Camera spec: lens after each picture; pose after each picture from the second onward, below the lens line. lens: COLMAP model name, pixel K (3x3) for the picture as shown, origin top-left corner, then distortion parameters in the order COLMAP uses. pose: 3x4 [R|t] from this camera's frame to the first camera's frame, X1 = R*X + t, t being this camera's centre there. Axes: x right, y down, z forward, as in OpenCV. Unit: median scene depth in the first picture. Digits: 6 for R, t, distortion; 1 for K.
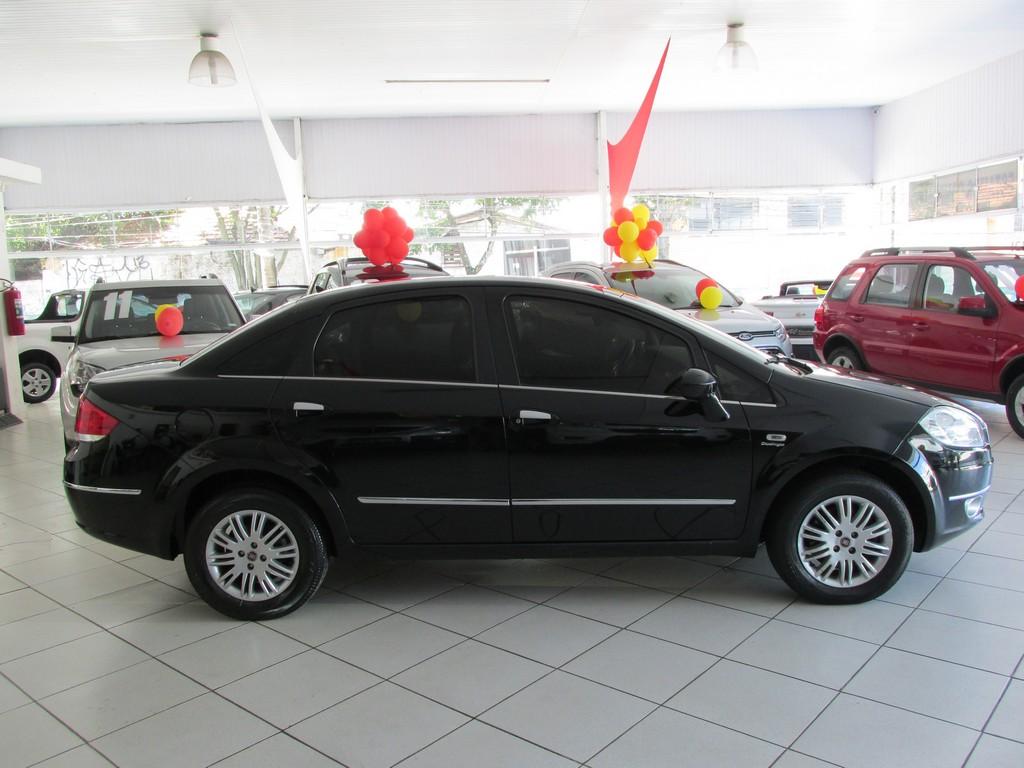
lens RADIAL K [[866.4, 0, 512.0], [0, 866.4, 384.0], [0, 0, 1]] dist [-0.055710, 0.008409]
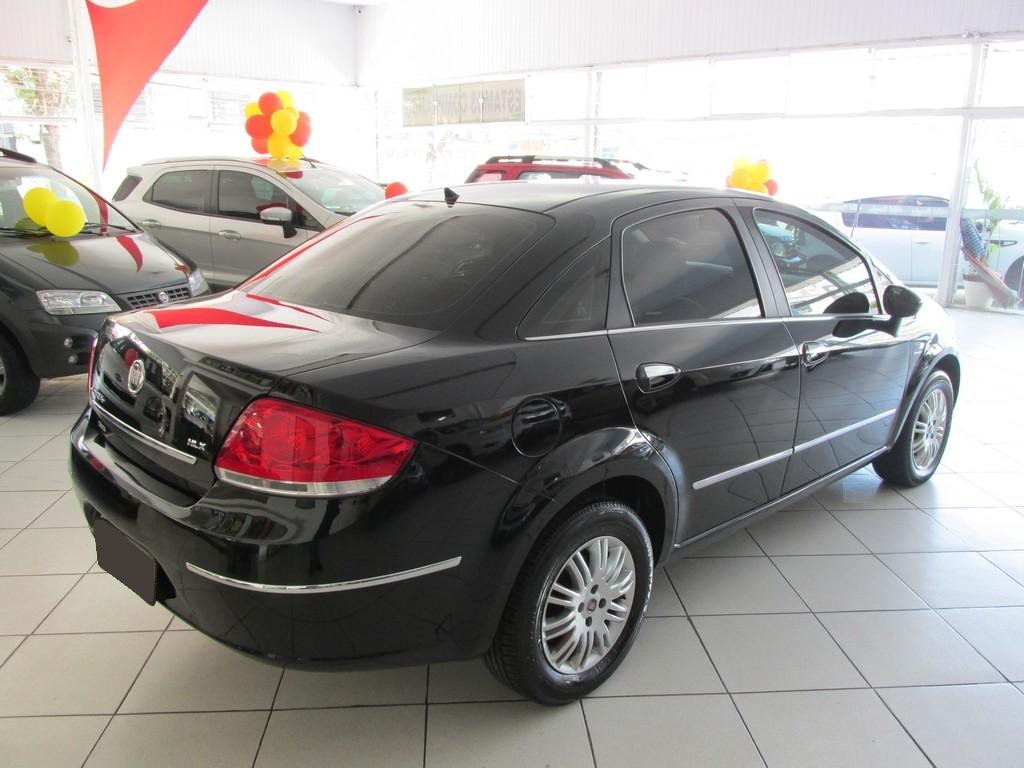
lens RADIAL K [[866.4, 0, 512.0], [0, 866.4, 384.0], [0, 0, 1]] dist [-0.055710, 0.008409]
pose [[0.716658, -0.132599, 0.684703, -0.321374], [0.055164, 0.989461, 0.133879, -0.024938], [-0.695239, -0.058174, 0.716420, 0.238617]]
